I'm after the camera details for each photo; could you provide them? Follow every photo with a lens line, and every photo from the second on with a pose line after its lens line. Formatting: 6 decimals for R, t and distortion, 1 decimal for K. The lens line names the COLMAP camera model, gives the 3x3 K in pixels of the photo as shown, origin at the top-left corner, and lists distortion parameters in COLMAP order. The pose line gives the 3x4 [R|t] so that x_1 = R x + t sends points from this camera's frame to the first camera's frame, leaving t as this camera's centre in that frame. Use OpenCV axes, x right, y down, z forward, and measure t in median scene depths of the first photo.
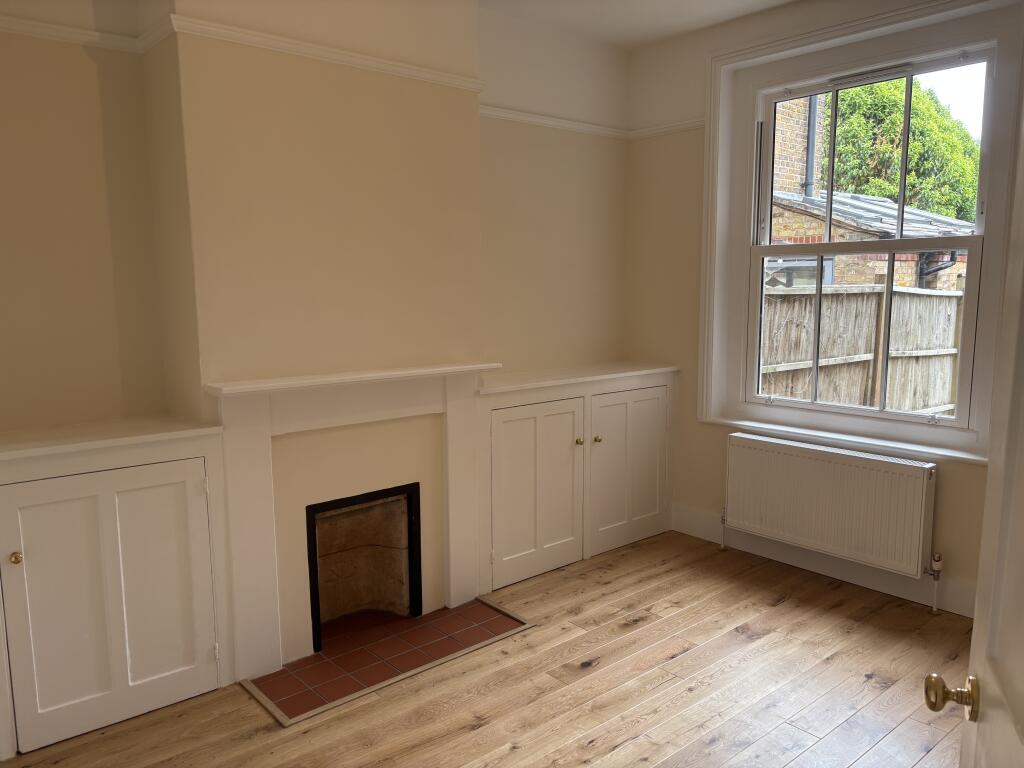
lens RADIAL K [[773.9, 0, 512.0], [0, 773.9, 384.0], [0, 0, 1]] dist [0.042061, -0.048887]
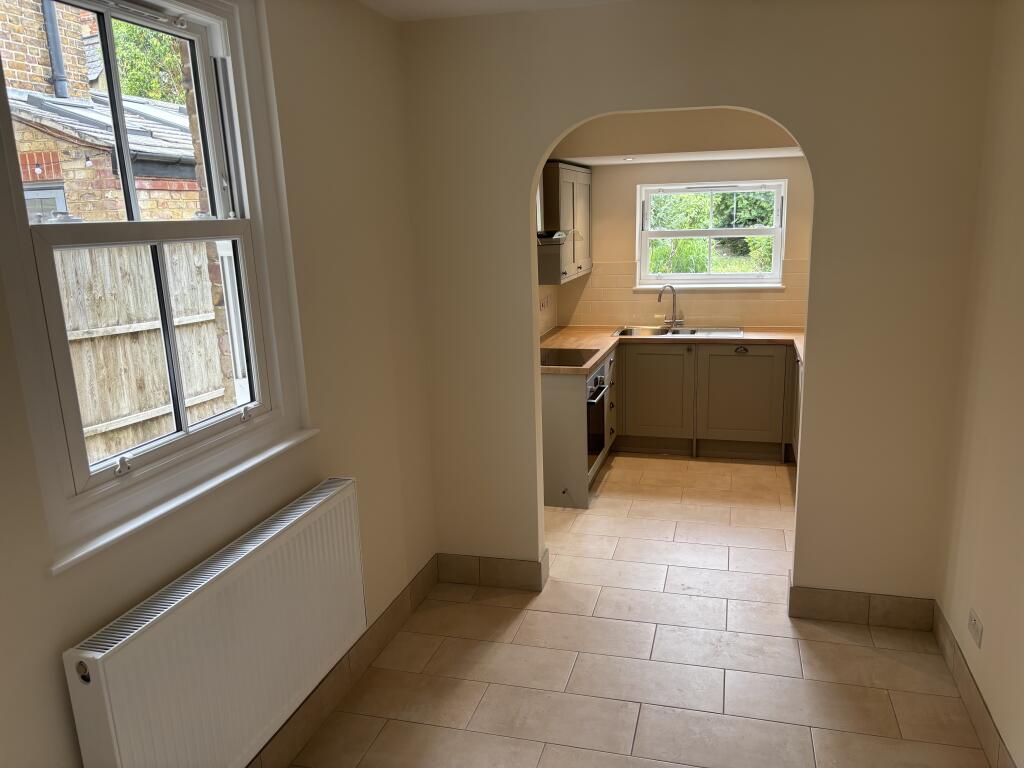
lens RADIAL K [[773.9, 0, 512.0], [0, 773.9, 384.0], [0, 0, 1]] dist [0.042061, -0.048887]
pose [[0.837658, -0.135131, 0.529215, 0.364153], [0.093960, 0.990119, 0.104097, -0.025916], [-0.538052, -0.037473, 0.842078, 0.215847]]
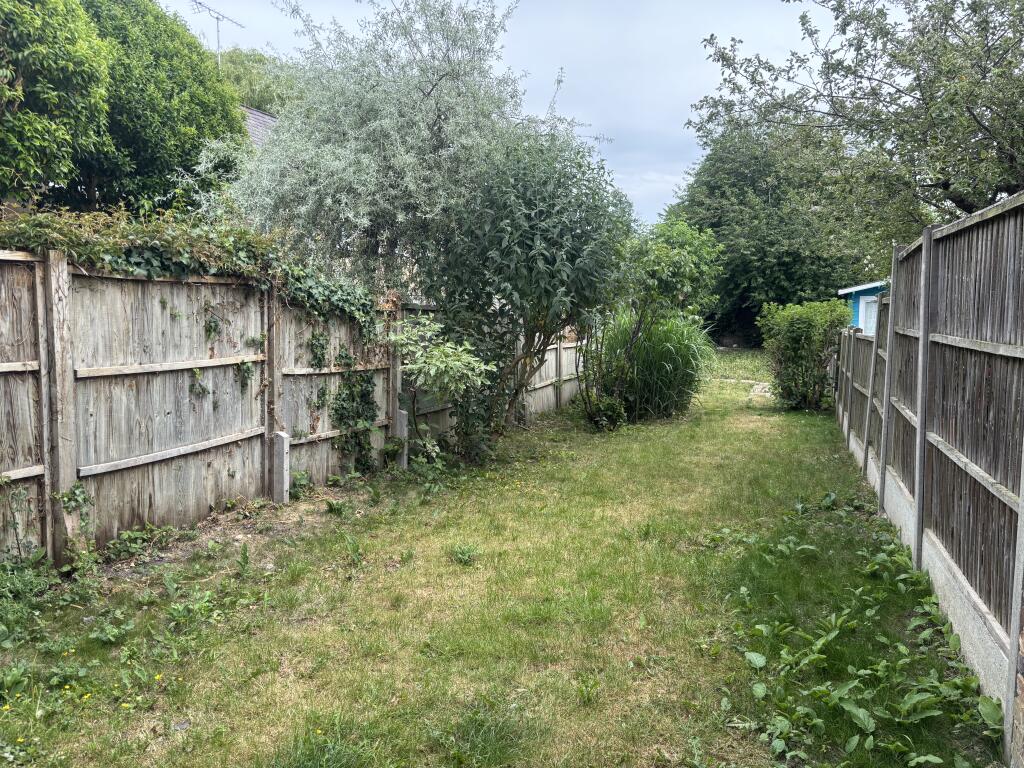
lens RADIAL K [[773.9, 0, 512.0], [0, 773.9, 384.0], [0, 0, 1]] dist [0.042061, -0.048887]
pose [[0.853322, -0.051789, 0.518806, 0.955977], [0.064086, 0.997928, -0.005791, -0.044832], [-0.517431, 0.038190, 0.854873, 0.701320]]
